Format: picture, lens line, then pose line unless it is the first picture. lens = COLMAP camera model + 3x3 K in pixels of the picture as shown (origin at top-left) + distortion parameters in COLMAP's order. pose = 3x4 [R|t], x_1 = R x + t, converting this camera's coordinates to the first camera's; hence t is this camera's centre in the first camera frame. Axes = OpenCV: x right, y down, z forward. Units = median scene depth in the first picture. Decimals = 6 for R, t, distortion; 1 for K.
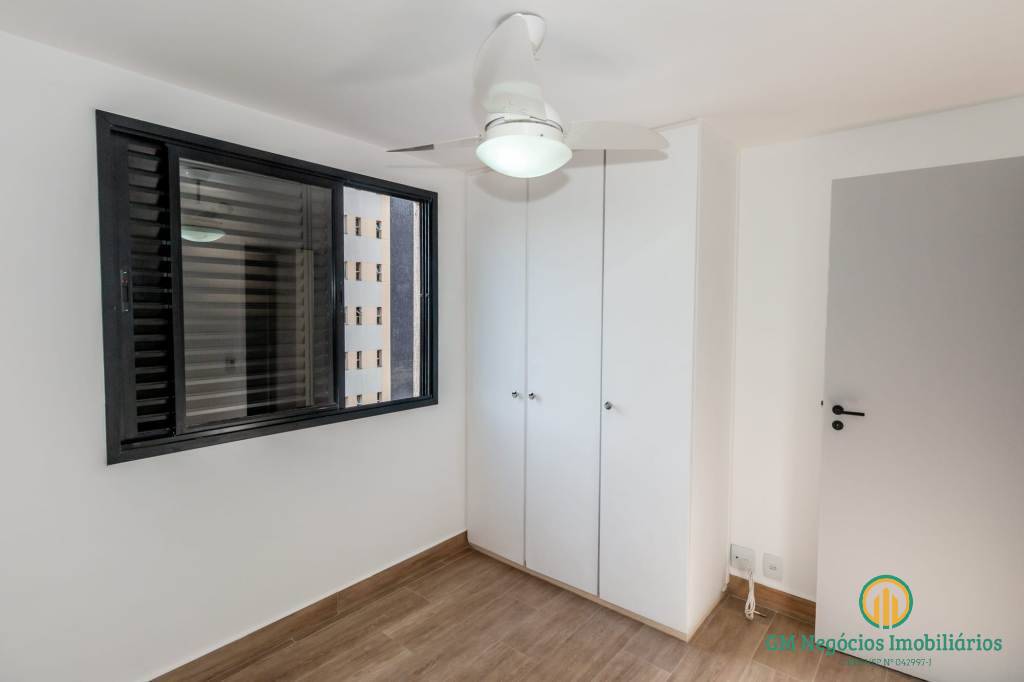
lens RADIAL K [[486.3, 0, 514.2], [0, 486.3, 335.0], [0, 0, 1]] dist [0.001254, -0.000259]
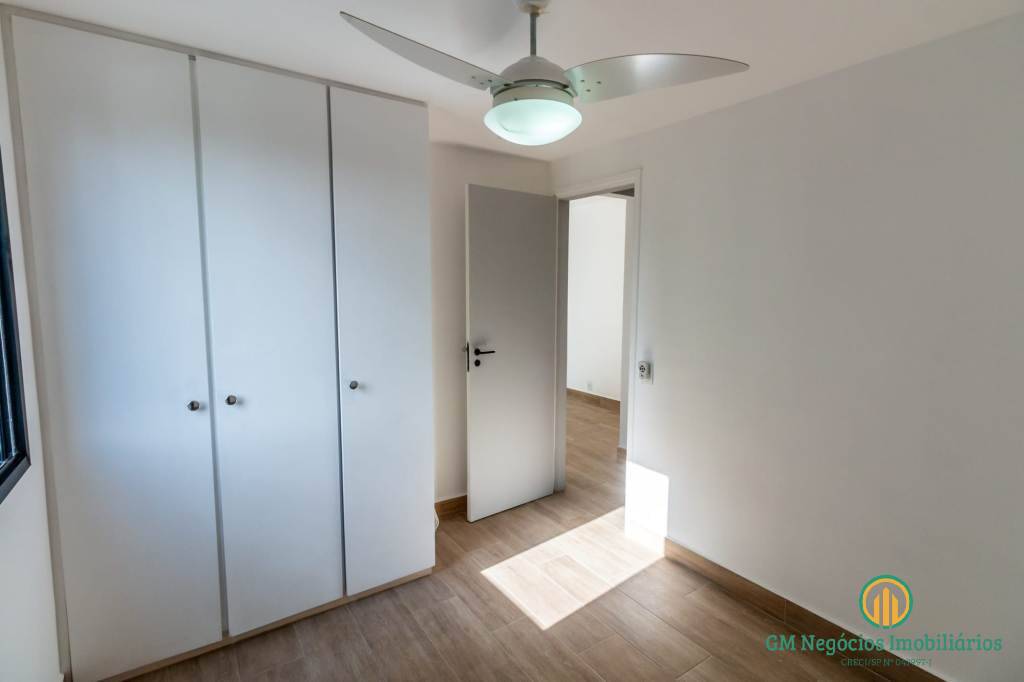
lens RADIAL K [[486.3, 0, 514.2], [0, 486.3, 335.0], [0, 0, 1]] dist [0.001254, -0.000259]
pose [[0.297526, -0.109634, 0.948398, -0.602945], [0.038932, 0.993952, 0.102686, -0.032672], [-0.953920, 0.006371, 0.299995, 0.467253]]
